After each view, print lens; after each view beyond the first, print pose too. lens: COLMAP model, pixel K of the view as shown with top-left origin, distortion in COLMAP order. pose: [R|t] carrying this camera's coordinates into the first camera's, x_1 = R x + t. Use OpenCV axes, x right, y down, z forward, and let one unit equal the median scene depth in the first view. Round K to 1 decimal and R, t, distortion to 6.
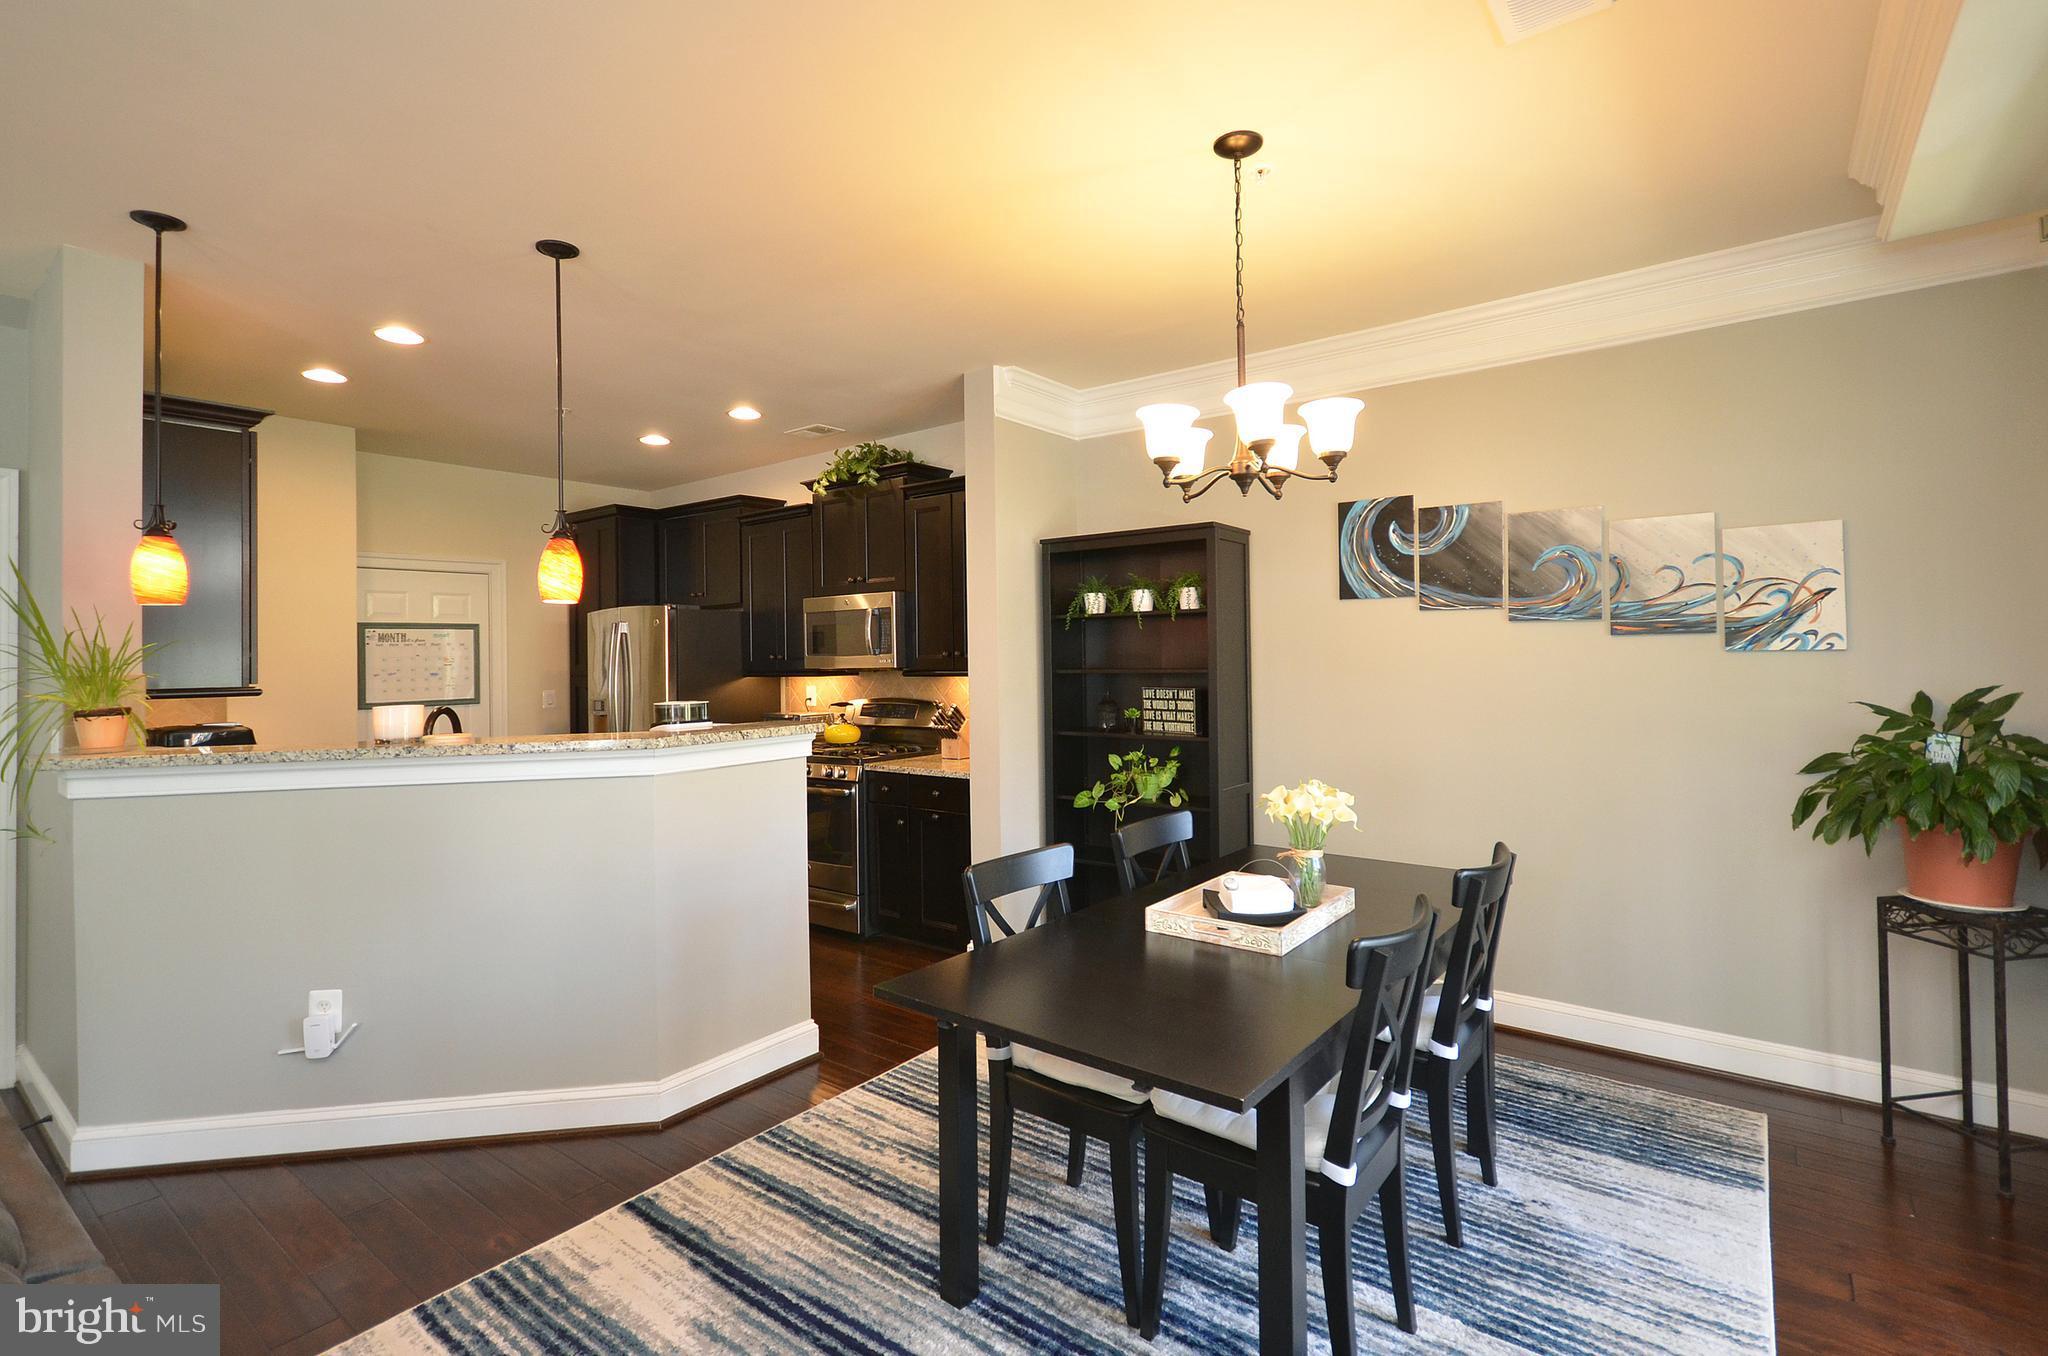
lens RADIAL K [[950.7, 0, 1022.7], [0, 950.7, 632.3], [0, 0, 1]] dist [-0.010653, -0.000771]
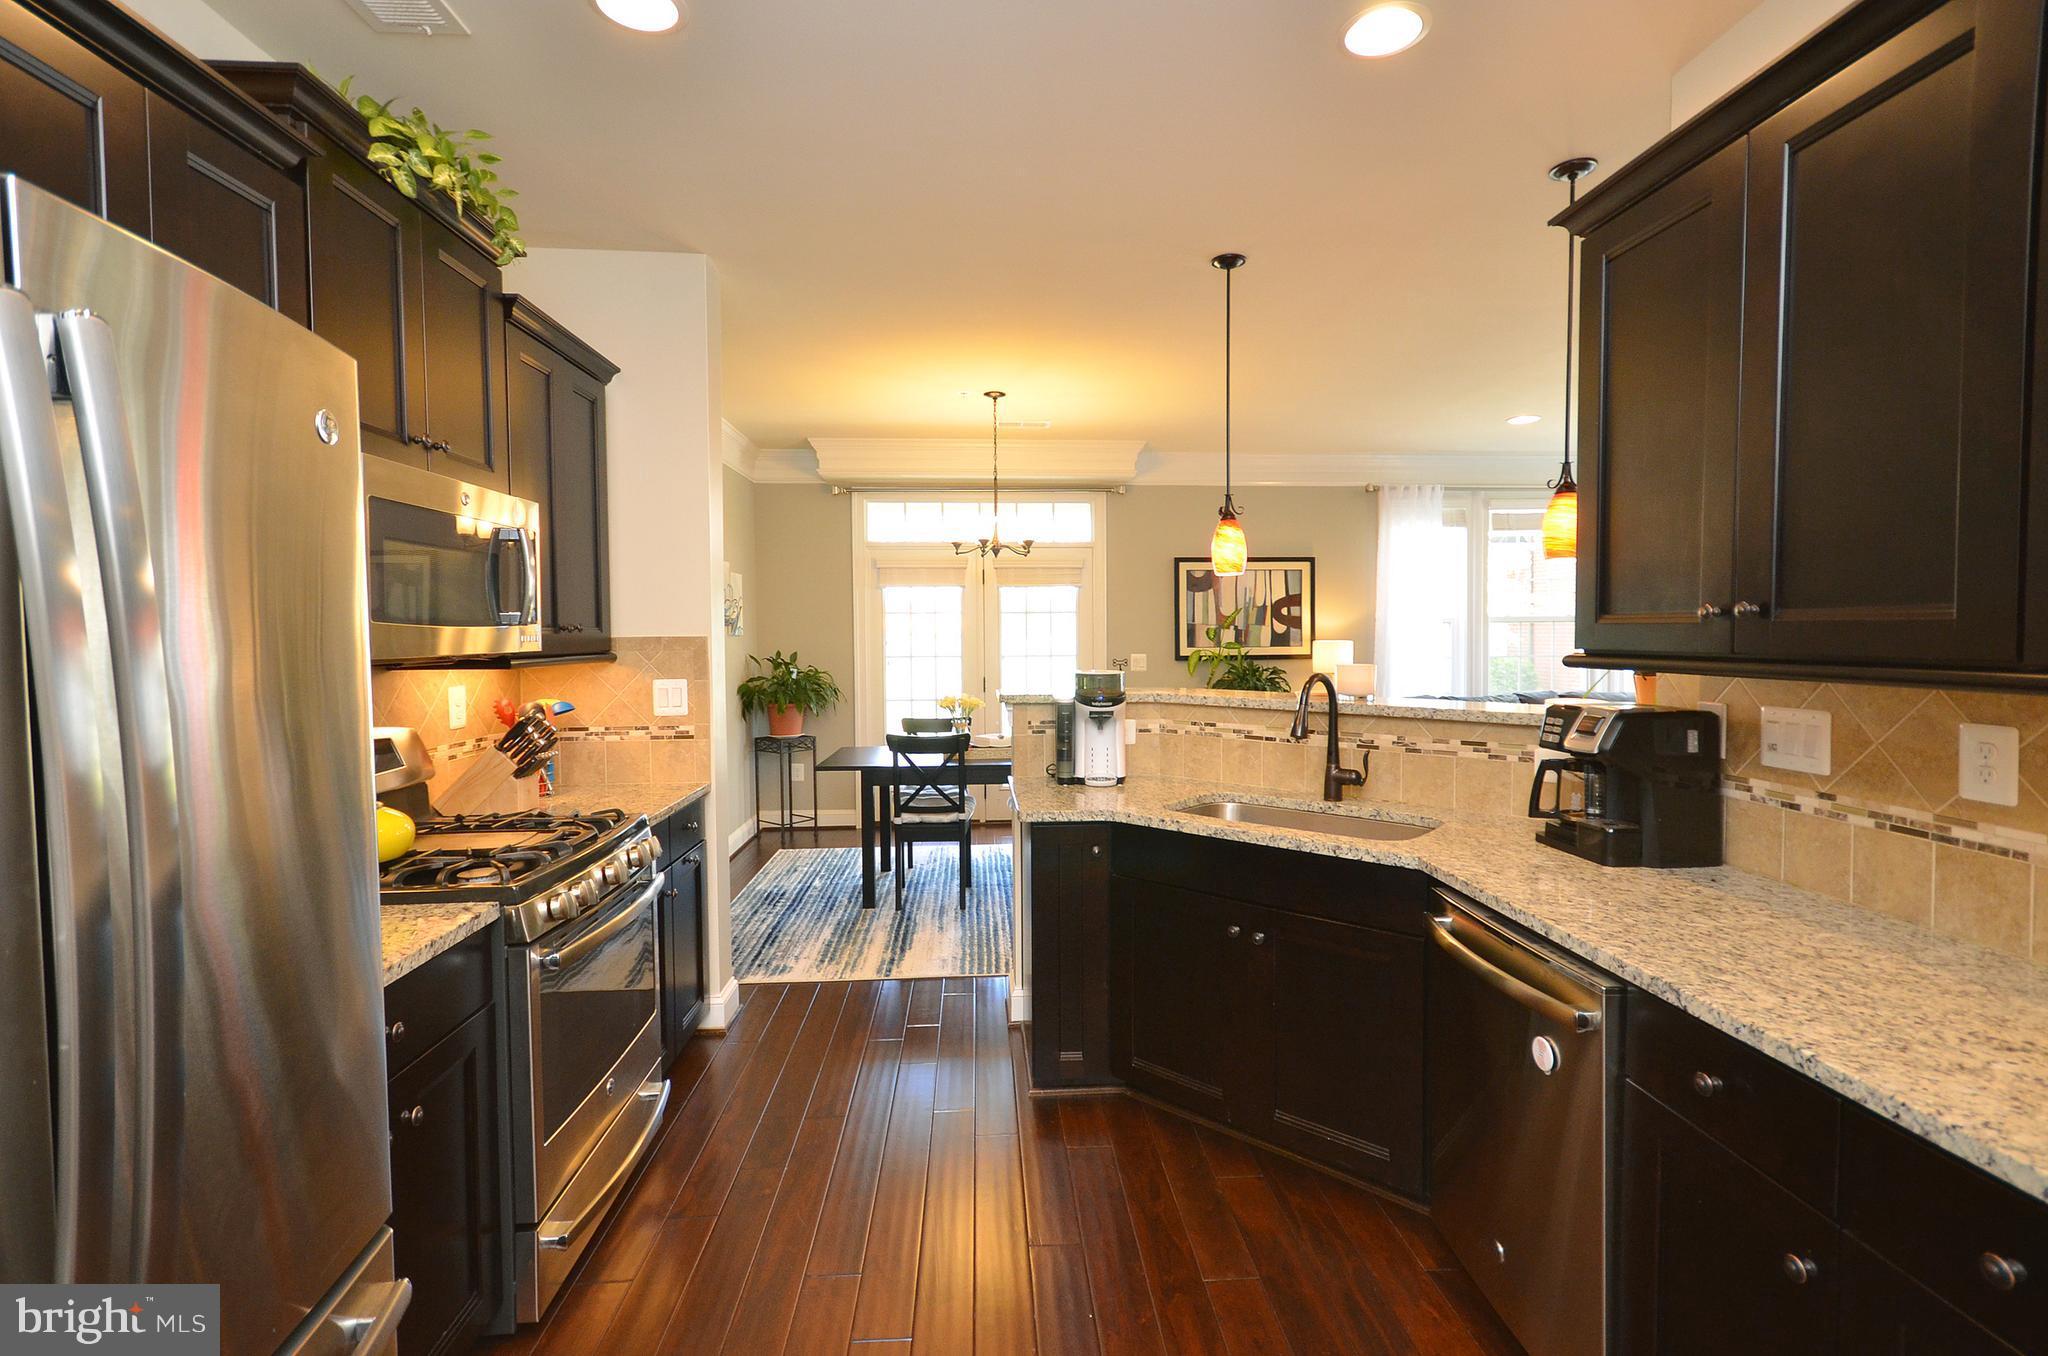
lens RADIAL K [[948.4, 0, 1015.9], [0, 948.4, 669.7], [0, 0, 1]] dist [-0.002756, -0.000095]
pose [[-0.648327, -0.017328, 0.761165, -0.951924], [-0.012027, 0.999849, 0.012517, 0.050004], [-0.761267, -0.001039, -0.648438, 1.557564]]
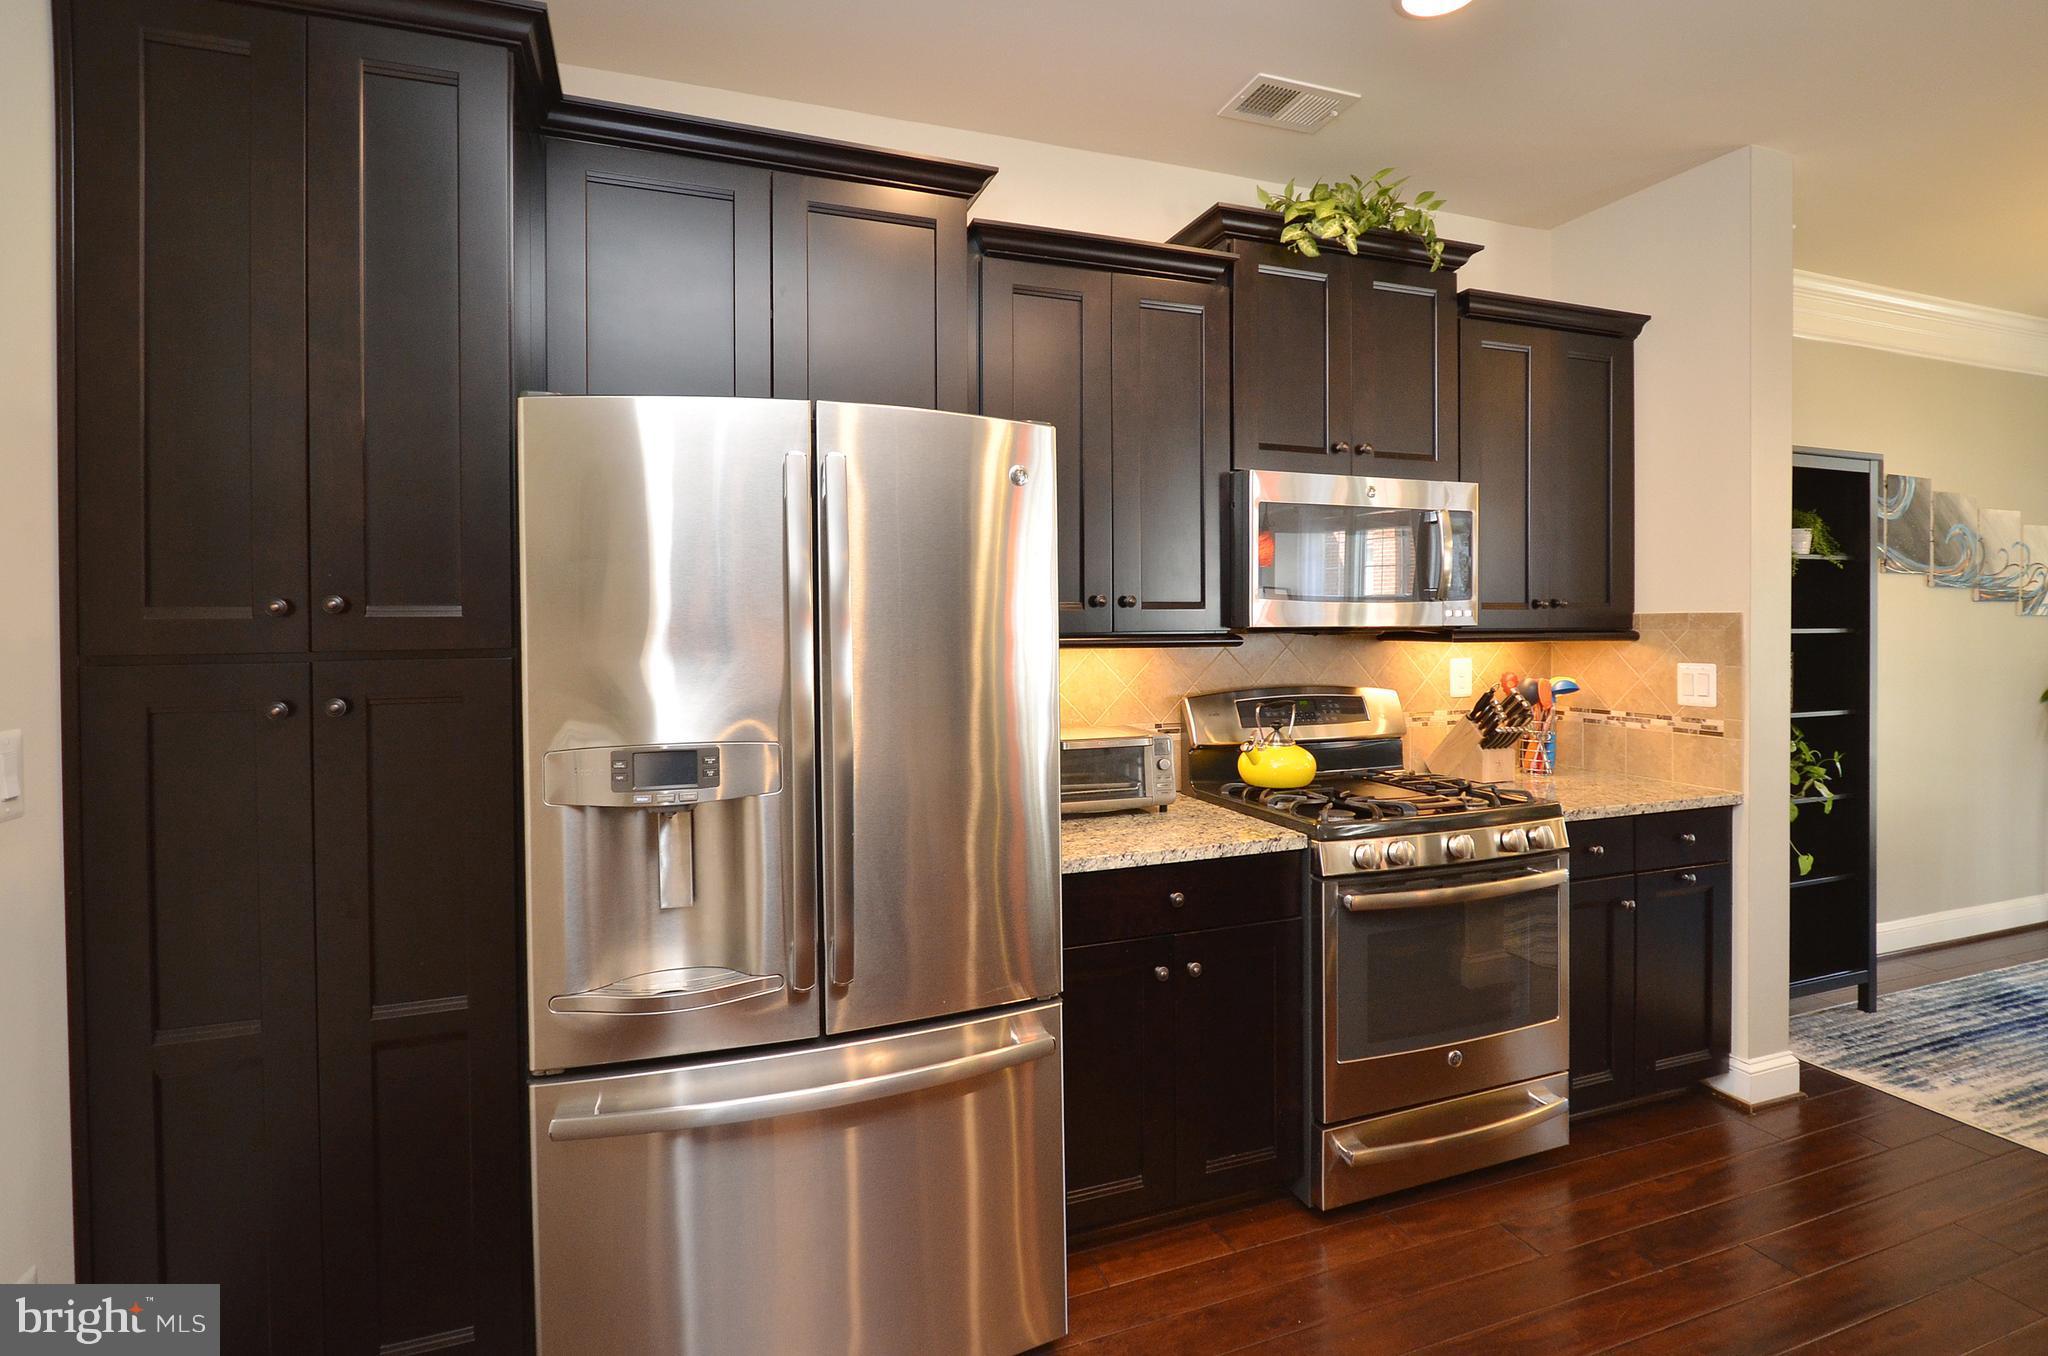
lens RADIAL K [[950.7, 0, 1022.7], [0, 950.7, 632.3], [0, 0, 1]] dist [-0.010653, -0.000771]
pose [[0.541958, -0.001852, 0.840403, -0.989312], [-0.028607, 0.999377, 0.020650, 0.049185], [-0.839918, -0.035233, 0.541568, 1.265592]]
